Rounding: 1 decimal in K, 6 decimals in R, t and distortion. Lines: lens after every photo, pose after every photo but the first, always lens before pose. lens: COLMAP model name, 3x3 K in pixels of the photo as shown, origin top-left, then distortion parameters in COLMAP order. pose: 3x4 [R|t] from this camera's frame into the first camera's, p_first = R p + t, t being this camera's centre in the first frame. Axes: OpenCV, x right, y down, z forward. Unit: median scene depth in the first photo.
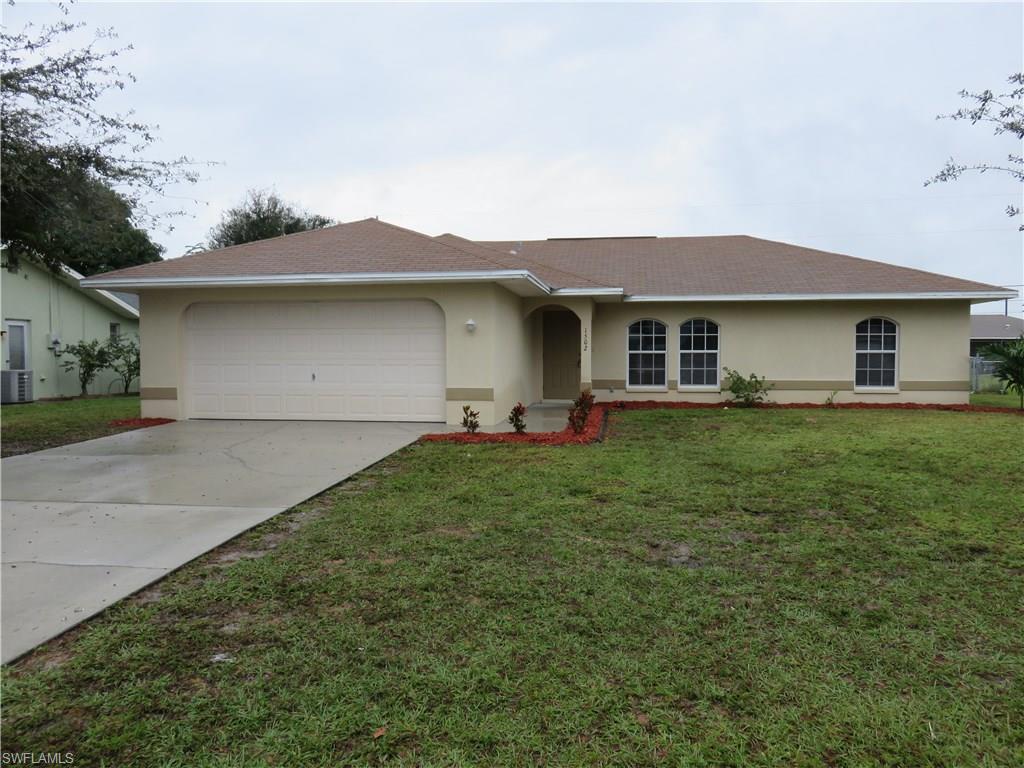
lens RADIAL K [[760.9, 0, 518.2], [0, 760.9, 384.3], [0, 0, 1]] dist [-0.002225, -0.003584]
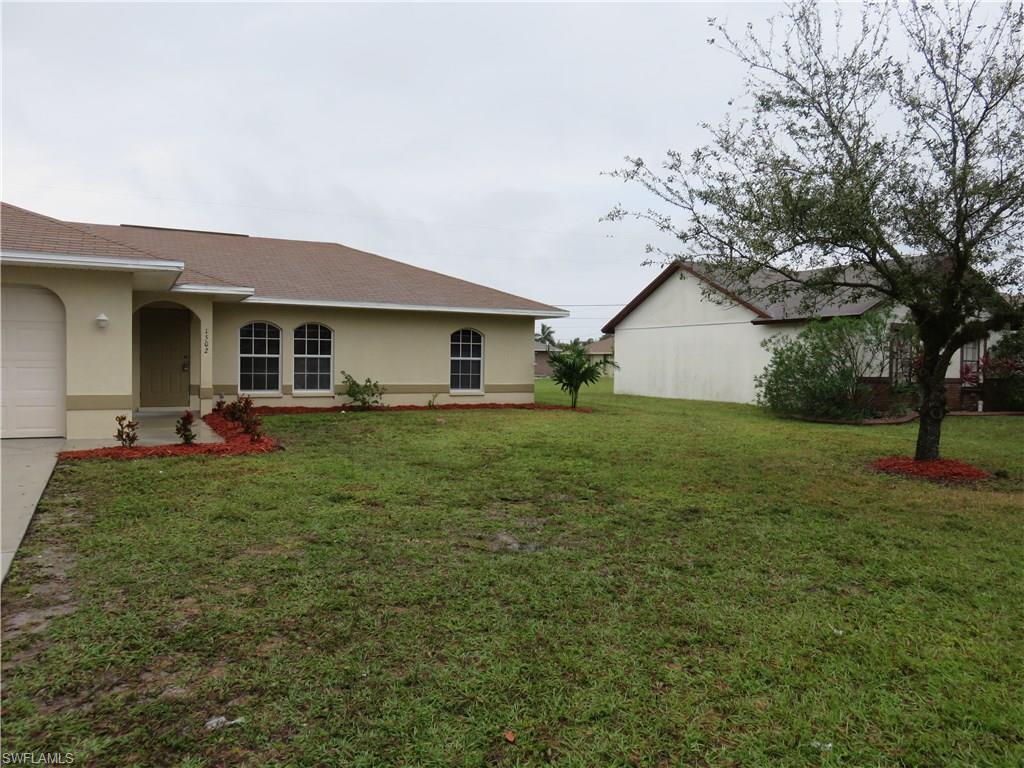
lens RADIAL K [[760.9, 0, 518.2], [0, 760.9, 384.3], [0, 0, 1]] dist [-0.002225, -0.003584]
pose [[0.816999, -0.004767, 0.576620, -0.125170], [0.008430, 0.999958, -0.003677, -0.000032], [-0.576578, 0.007865, 0.817004, 0.028944]]
